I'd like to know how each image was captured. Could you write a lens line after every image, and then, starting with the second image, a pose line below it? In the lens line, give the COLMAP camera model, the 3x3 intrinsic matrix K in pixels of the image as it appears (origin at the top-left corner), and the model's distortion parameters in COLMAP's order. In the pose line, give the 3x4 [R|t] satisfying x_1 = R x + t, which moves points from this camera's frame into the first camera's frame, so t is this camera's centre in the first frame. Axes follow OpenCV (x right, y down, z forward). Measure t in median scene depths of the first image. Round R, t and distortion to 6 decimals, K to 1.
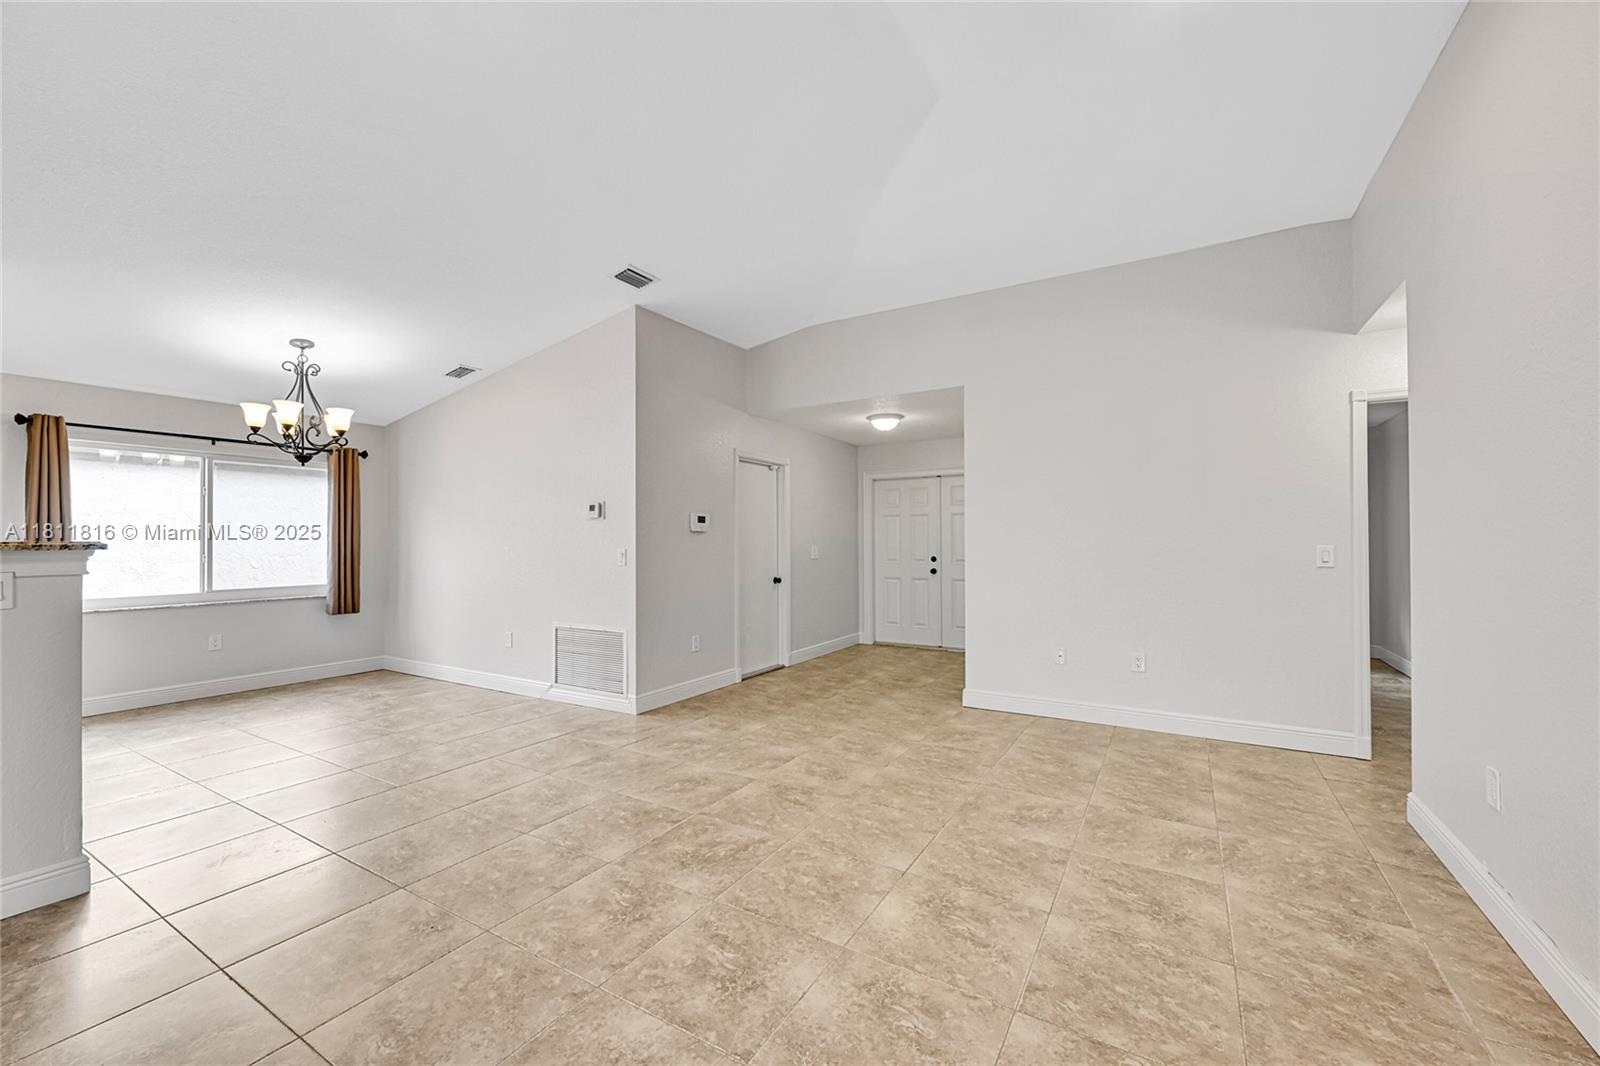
lens RADIAL K [[652.0, 0, 798.0], [0, 652.0, 538.5], [0, 0, 1]] dist [0.006287, 0.000847]
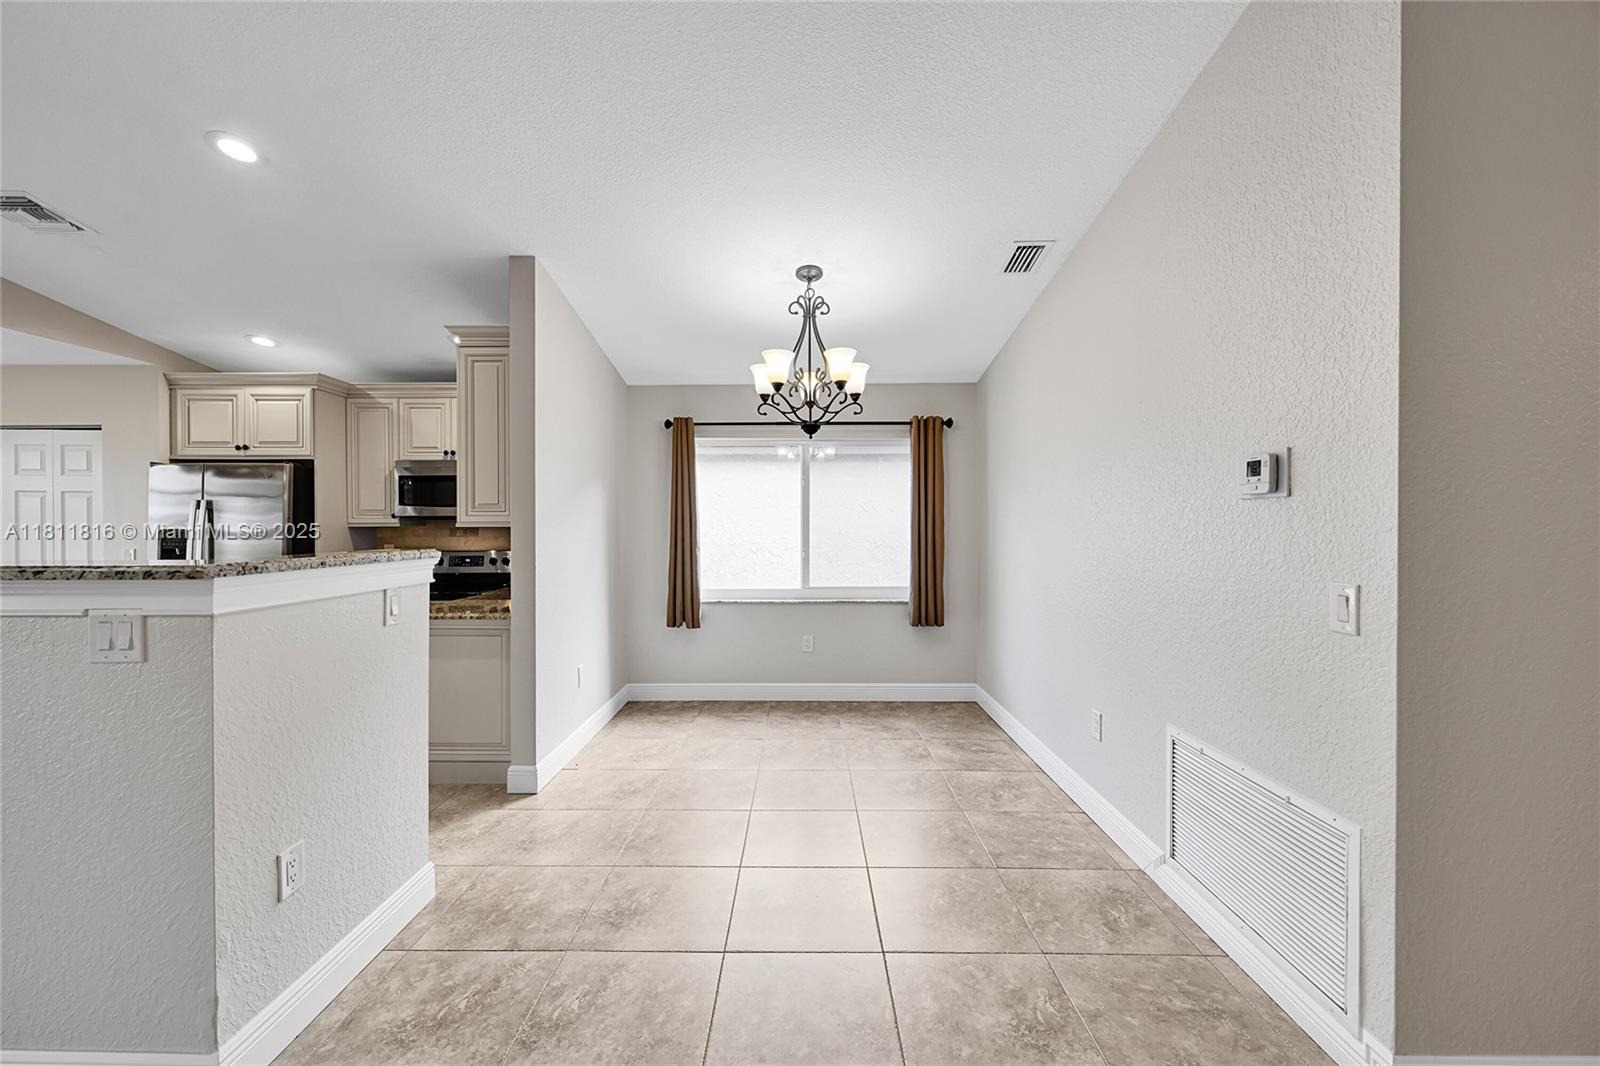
lens RADIAL K [[652.0, 0, 794.5], [0, 652.0, 525.6], [0, 0, 1]] dist [0.006287, 0.000847]
pose [[0.518996, 0.004203, -0.854766, -0.113624], [0.004580, 0.999960, 0.007698, -0.015345], [0.854764, -0.007910, 0.518956, 0.508755]]
